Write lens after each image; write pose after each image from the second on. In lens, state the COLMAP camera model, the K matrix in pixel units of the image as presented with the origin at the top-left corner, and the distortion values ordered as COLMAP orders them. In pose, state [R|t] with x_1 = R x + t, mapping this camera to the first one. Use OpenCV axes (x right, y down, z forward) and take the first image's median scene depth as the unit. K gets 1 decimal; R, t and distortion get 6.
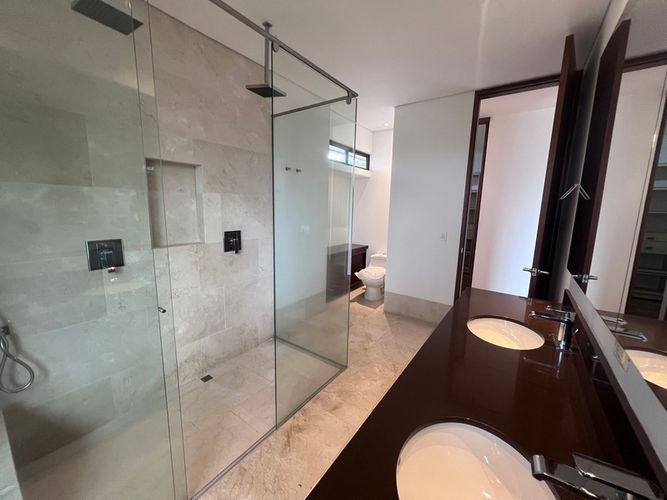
lens RADIAL K [[267.7, 0, 331.8], [0, 267.7, 249.1], [0, 0, 1]] dist [0.001746, 0.000220]
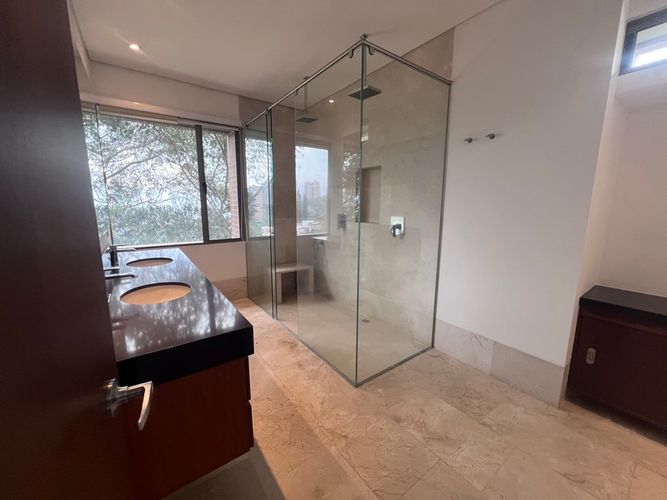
lens RADIAL K [[267.7, 0, 332.2], [0, 267.7, 248.7], [0, 0, 1]] dist [0.001746, 0.000220]
pose [[-0.315895, 0.131311, -0.939664, 0.828315], [-0.167192, 0.967175, 0.191362, -0.113111], [0.933947, 0.217554, -0.283571, 1.130963]]
